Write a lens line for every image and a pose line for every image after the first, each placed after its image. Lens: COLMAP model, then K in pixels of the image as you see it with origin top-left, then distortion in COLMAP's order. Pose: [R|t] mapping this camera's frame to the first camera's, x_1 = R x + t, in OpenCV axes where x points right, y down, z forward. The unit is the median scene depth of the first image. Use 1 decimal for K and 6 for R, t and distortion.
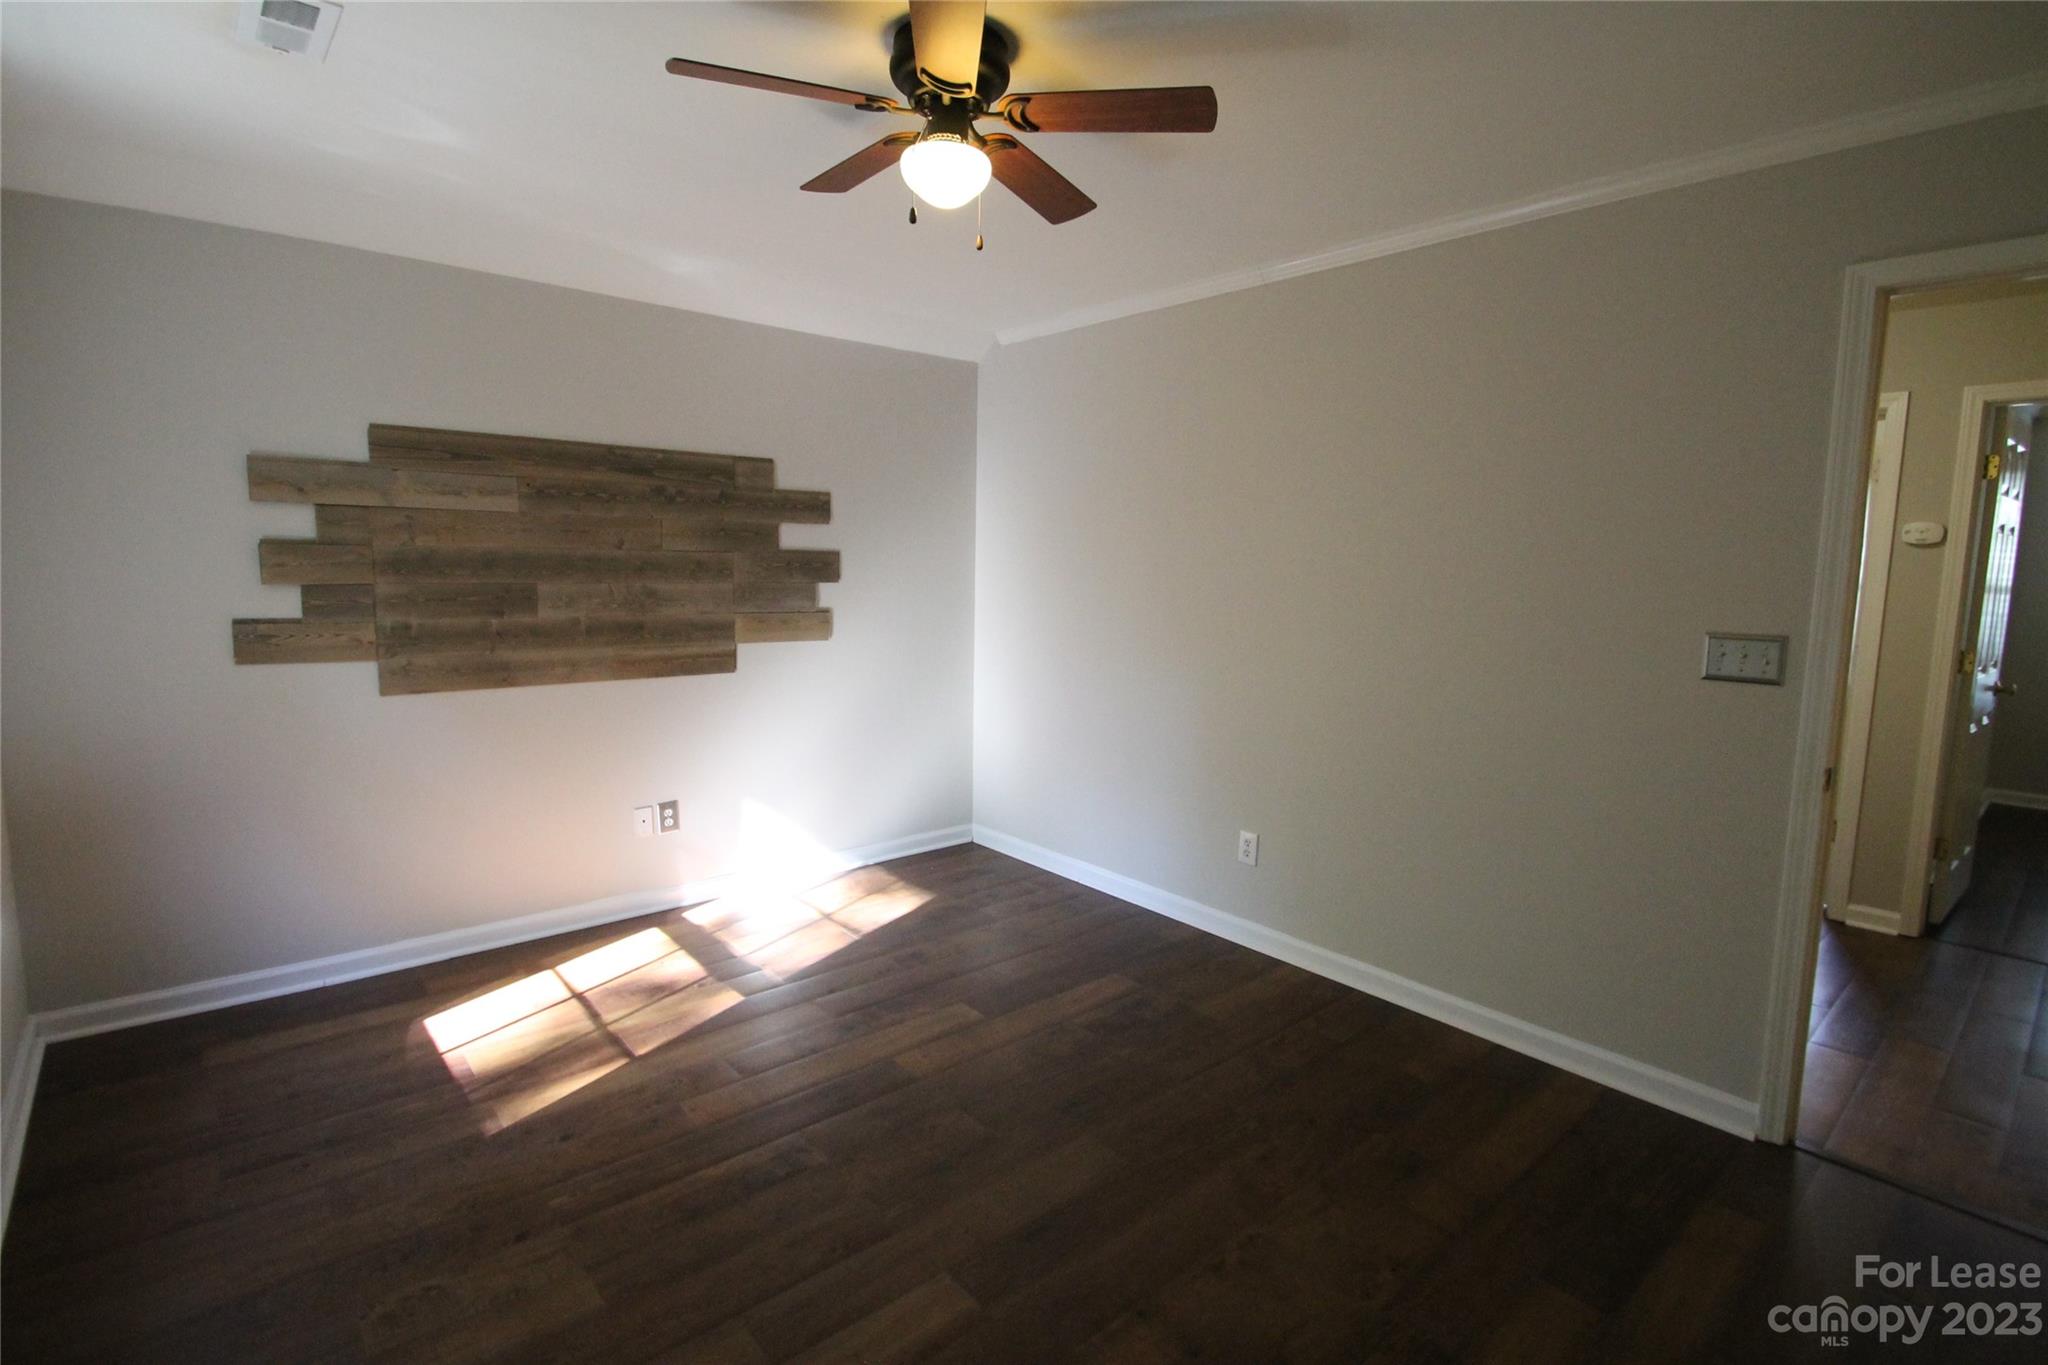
lens RADIAL K [[965.1, 0, 1026.1], [0, 965.1, 678.5], [0, 0, 1]] dist [0.017881, -0.017060]
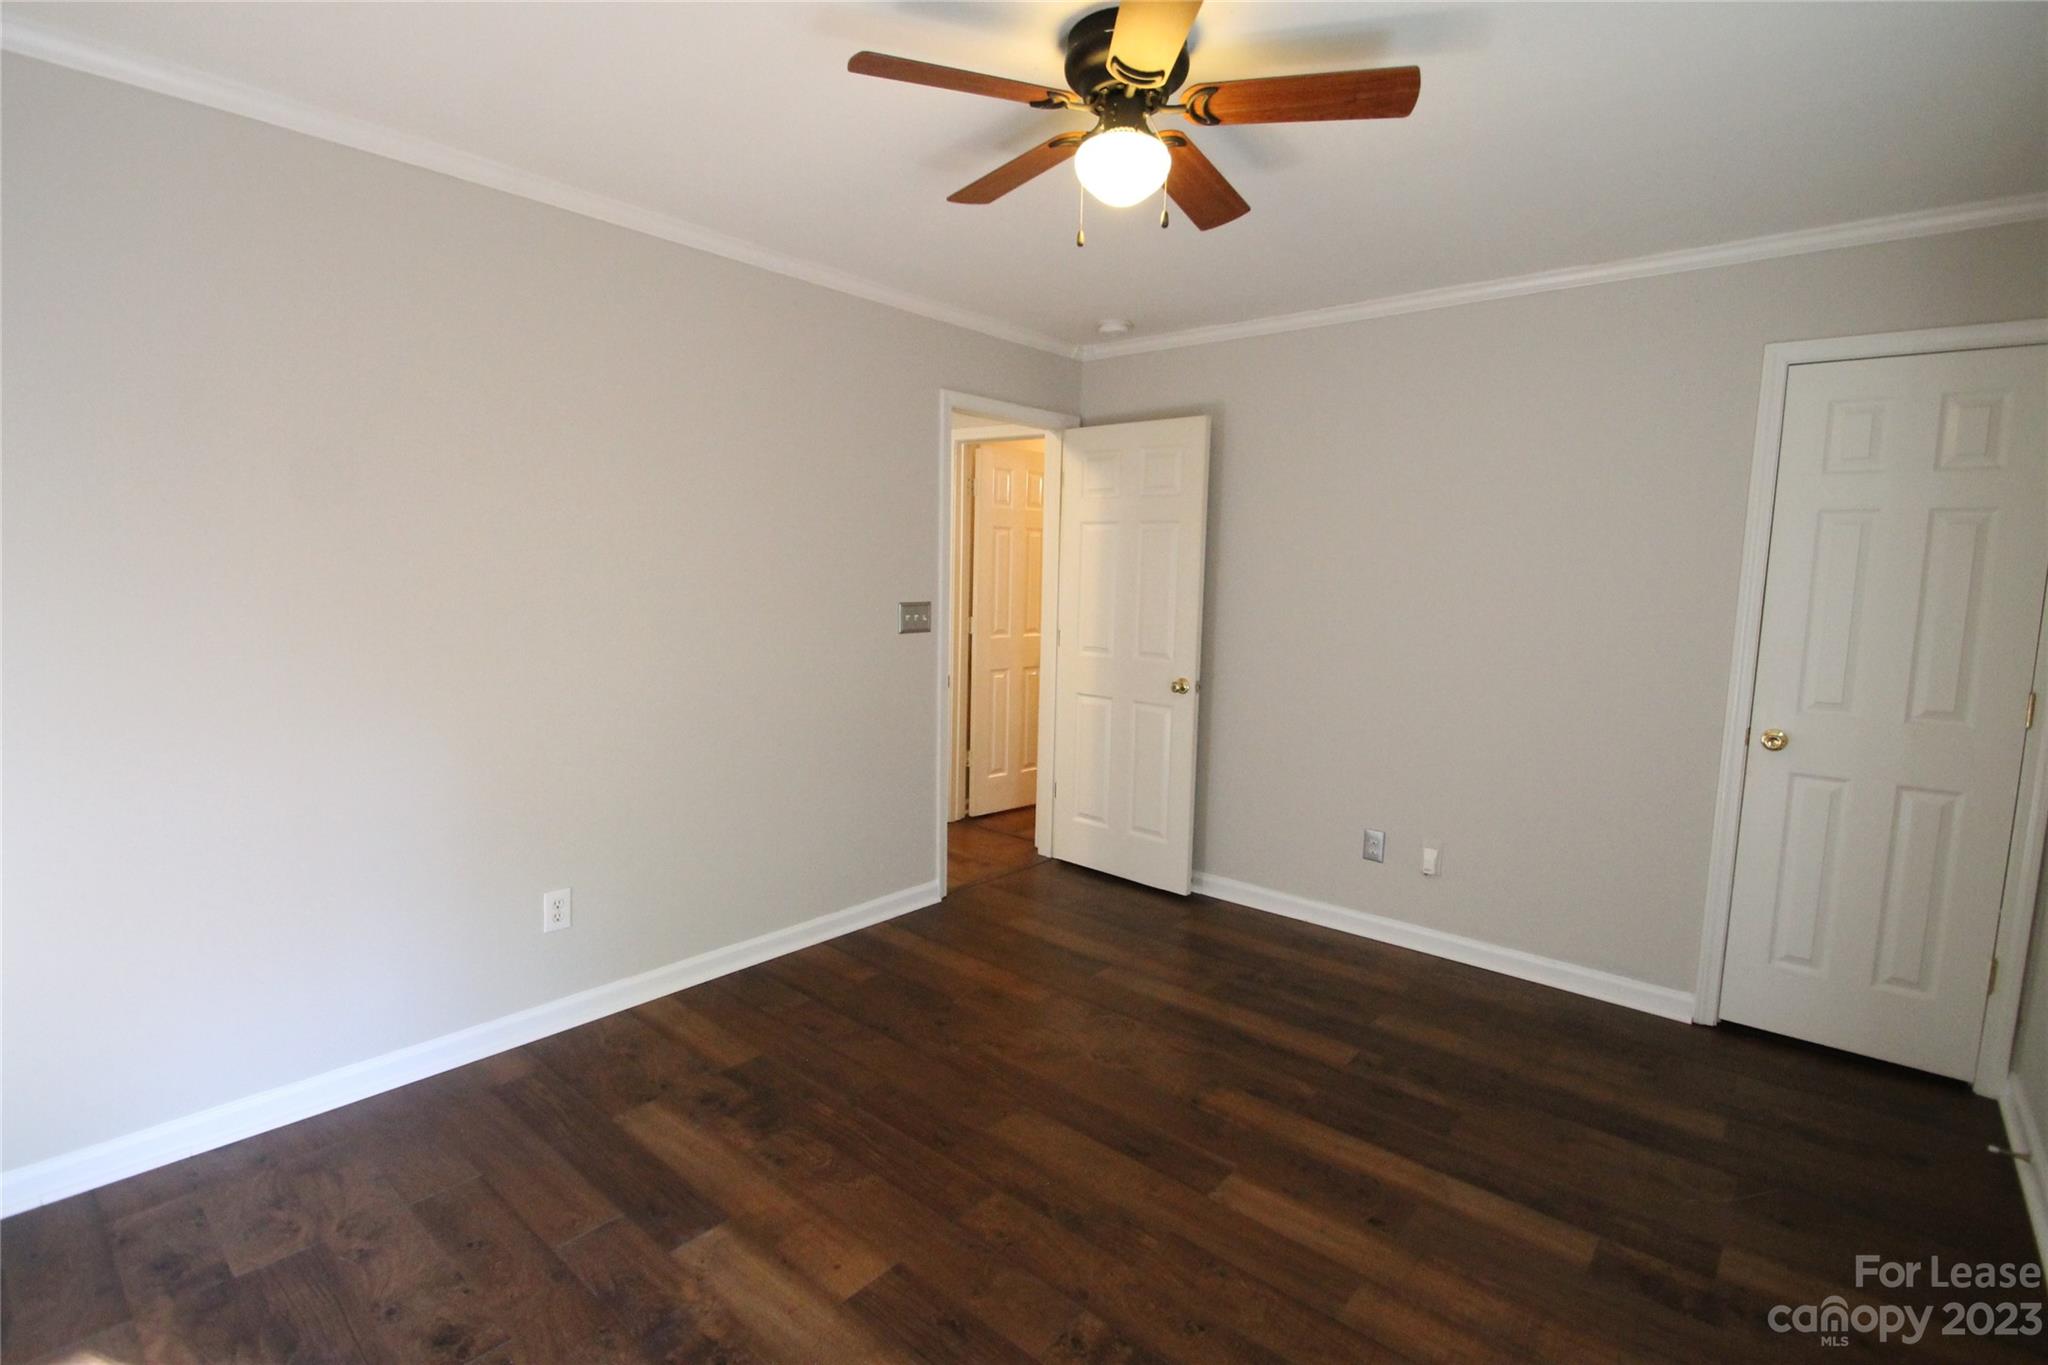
lens RADIAL K [[965.1, 0, 1026.1], [0, 965.1, 678.5], [0, 0, 1]] dist [0.017881, -0.017060]
pose [[-0.150490, -0.135822, 0.979237, -0.603202], [0.095879, 0.983843, 0.151195, -0.100572], [-0.983951, 0.116641, -0.135036, 0.718889]]
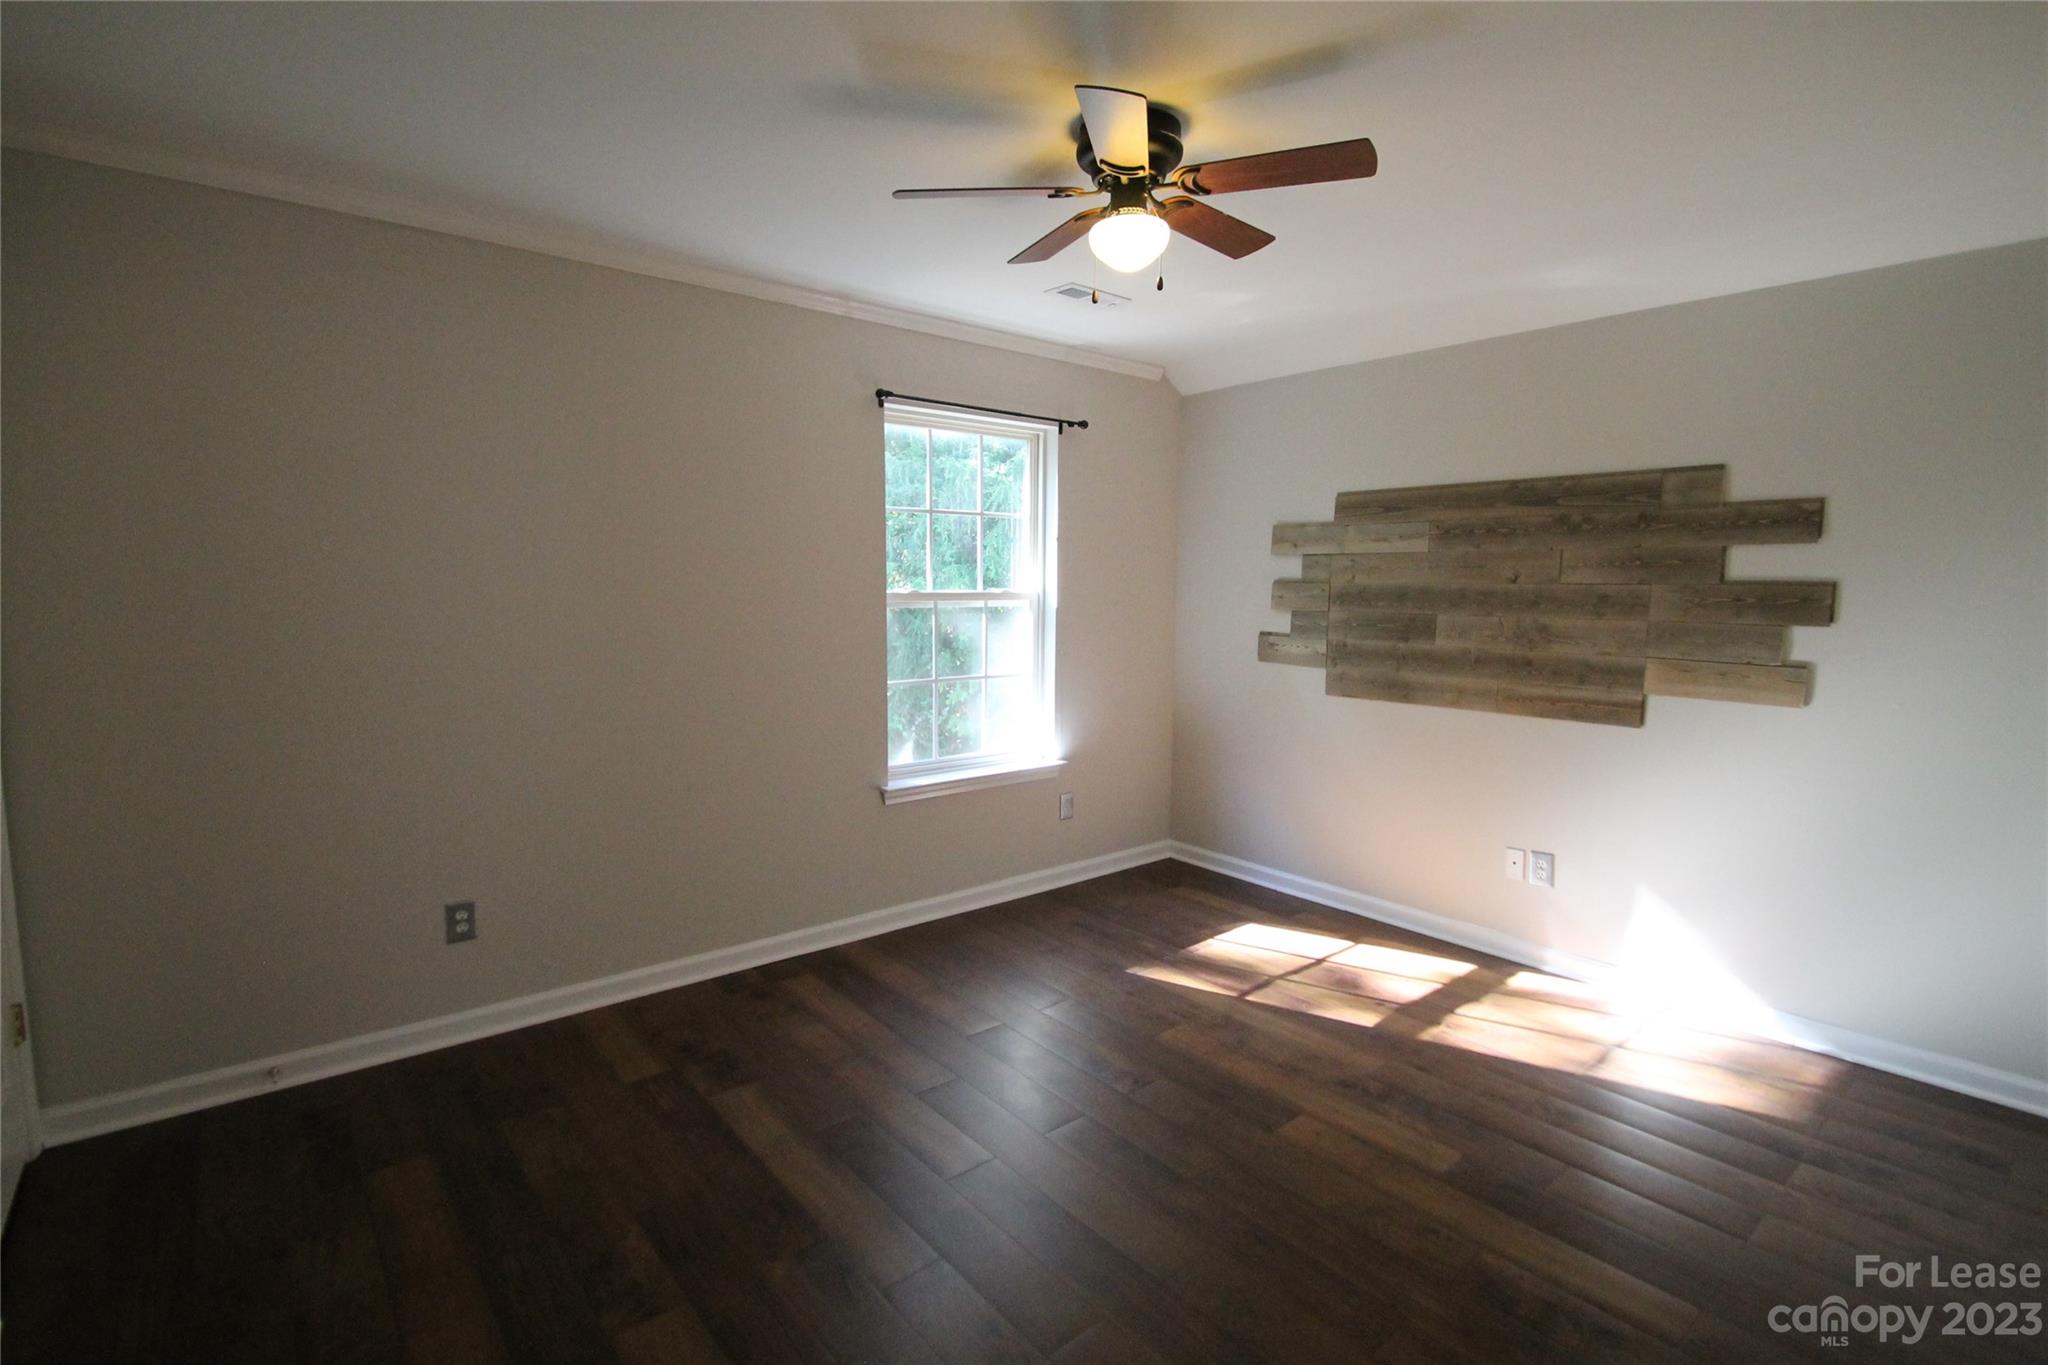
lens RADIAL K [[965.1, 0, 1026.1], [0, 965.1, 678.5], [0, 0, 1]] dist [0.017881, -0.017060]
pose [[-0.018620, 0.080668, -0.996567, 0.606600], [-0.132612, 0.987734, 0.082430, -0.053427], [0.990993, 0.133692, -0.007694, 0.537695]]
